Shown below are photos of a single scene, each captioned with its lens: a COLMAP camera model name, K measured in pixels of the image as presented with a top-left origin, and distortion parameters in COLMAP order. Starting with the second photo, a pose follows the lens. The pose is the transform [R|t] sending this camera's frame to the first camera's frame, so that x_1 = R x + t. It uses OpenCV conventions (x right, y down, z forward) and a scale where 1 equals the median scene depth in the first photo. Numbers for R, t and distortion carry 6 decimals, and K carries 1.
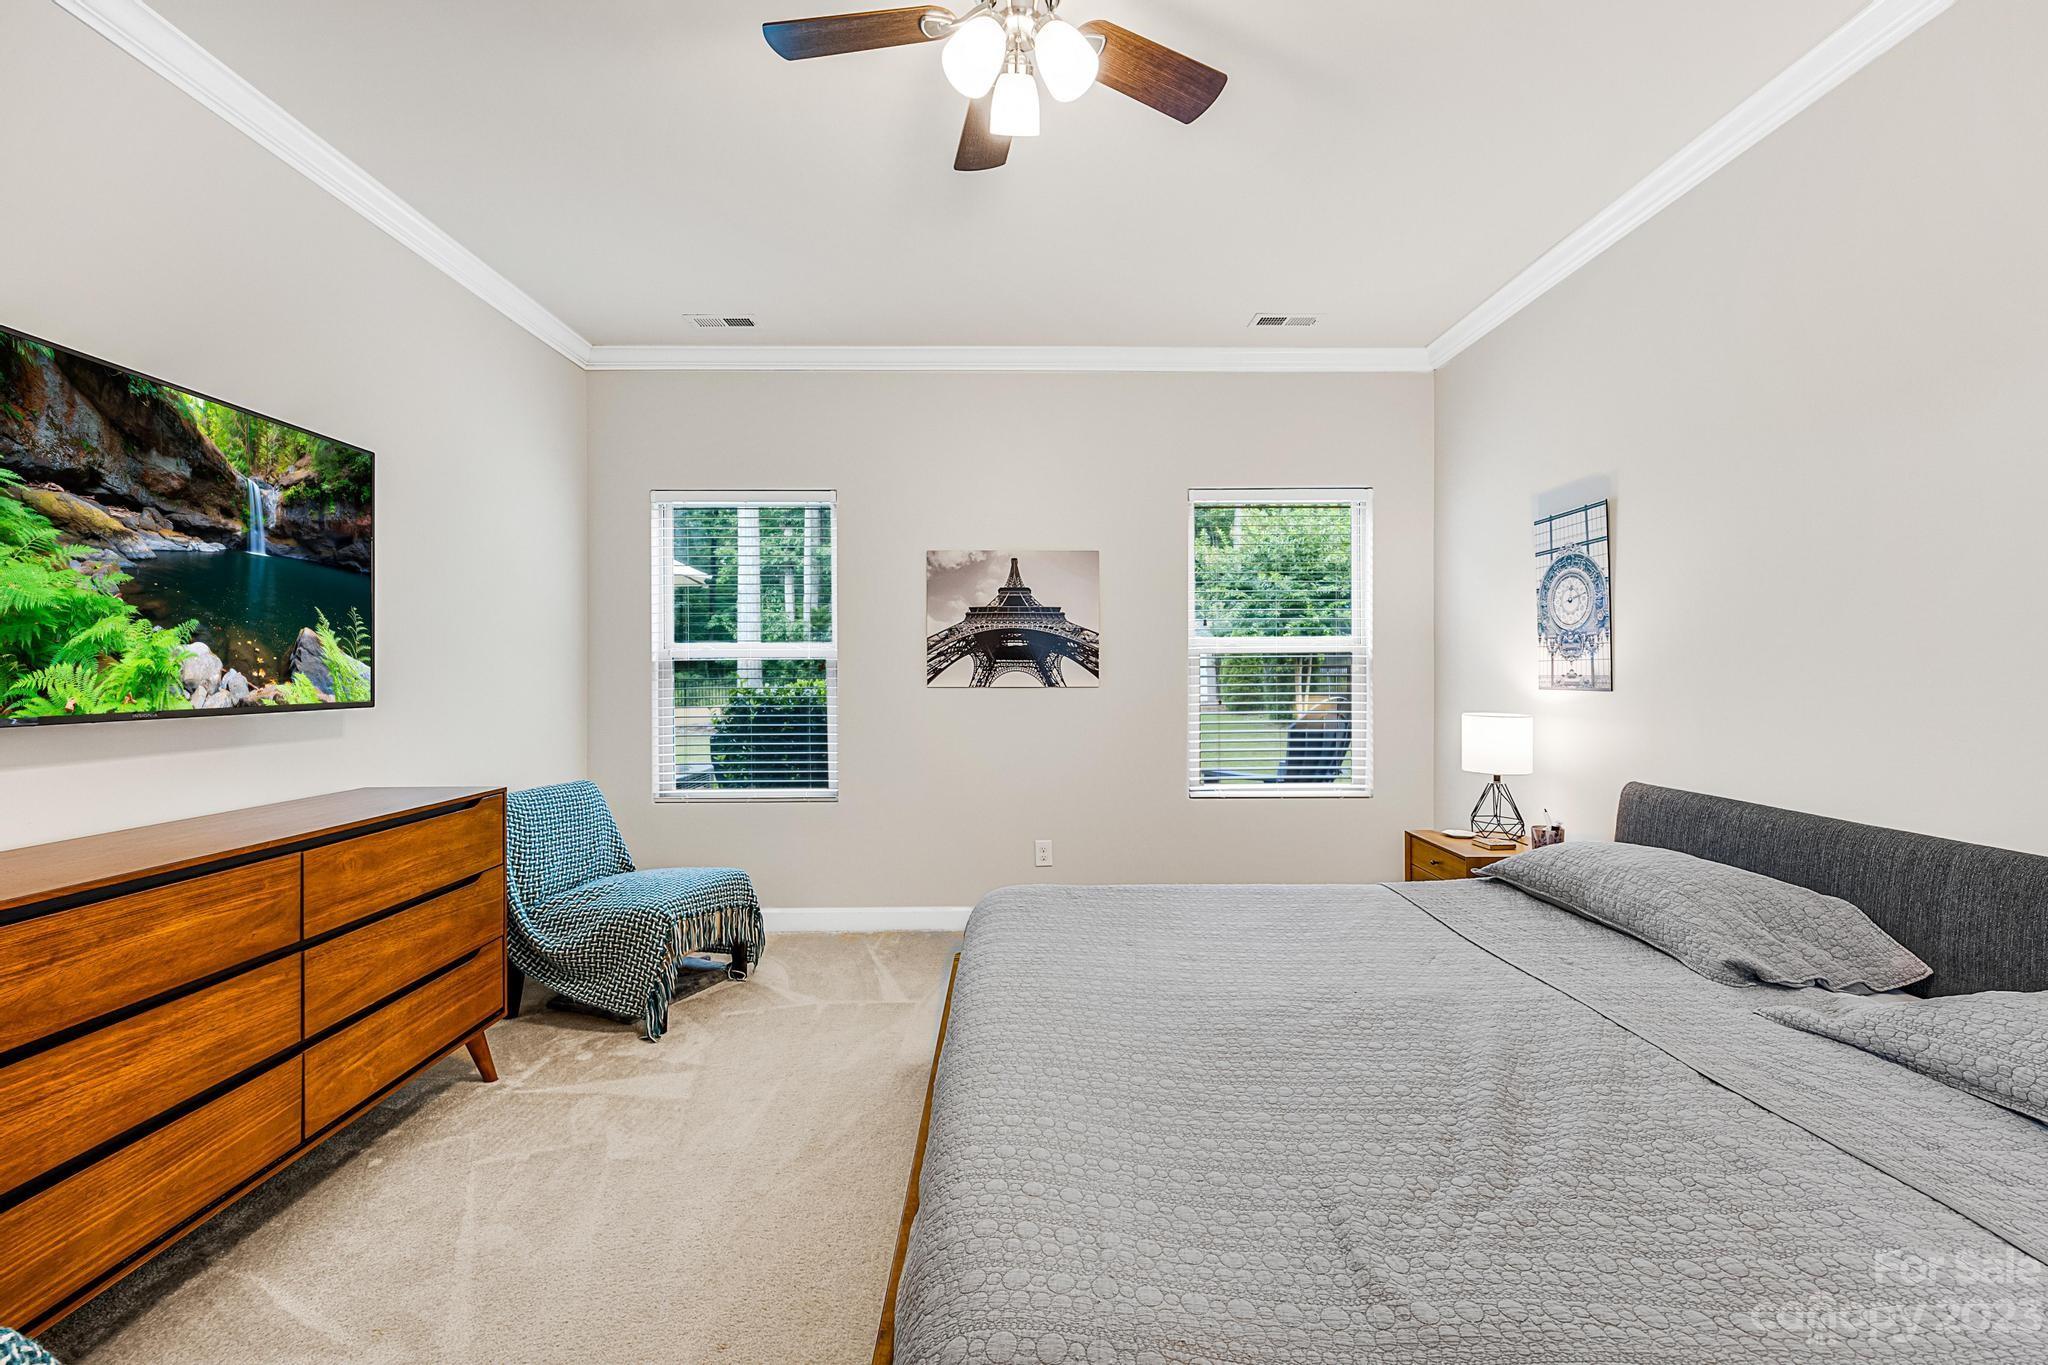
lens RADIAL K [[824.6, 0, 1032.0], [0, 824.6, 672.4], [0, 0, 1]] dist [0.002834, 0.000185]
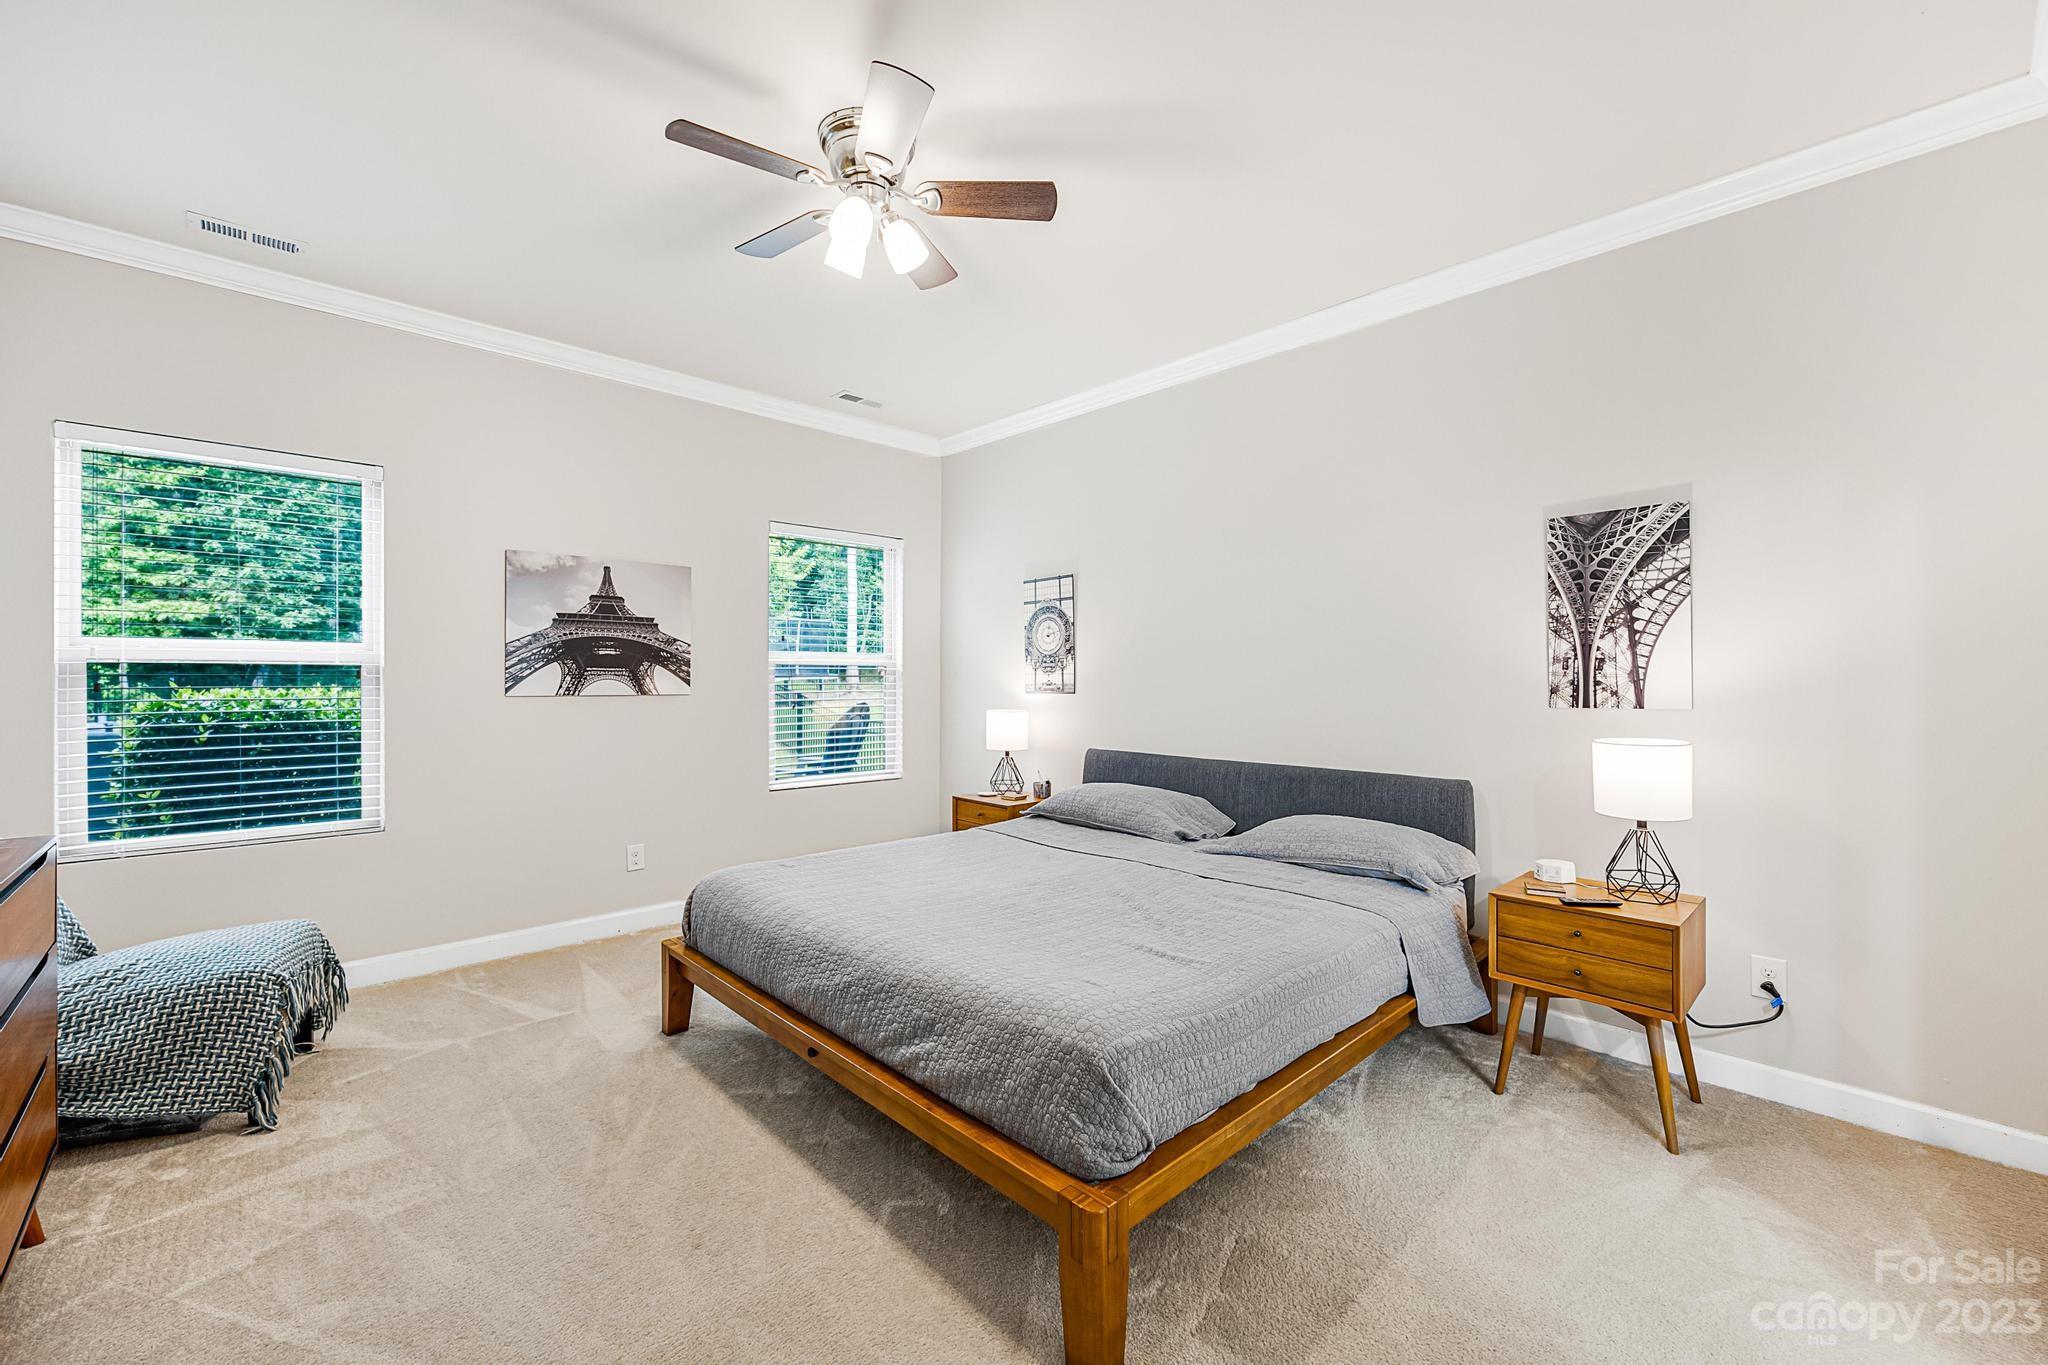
lens RADIAL K [[825.4, 0, 1024.0], [0, 825.4, 682.5], [0, 0, 1]] dist [-0.001709, -0.000082]
pose [[0.729969, 0.001060, 0.683480, -0.336725], [-0.003062, 0.999994, 0.001719, -0.001032], [-0.683473, -0.003347, 0.729968, -0.076323]]
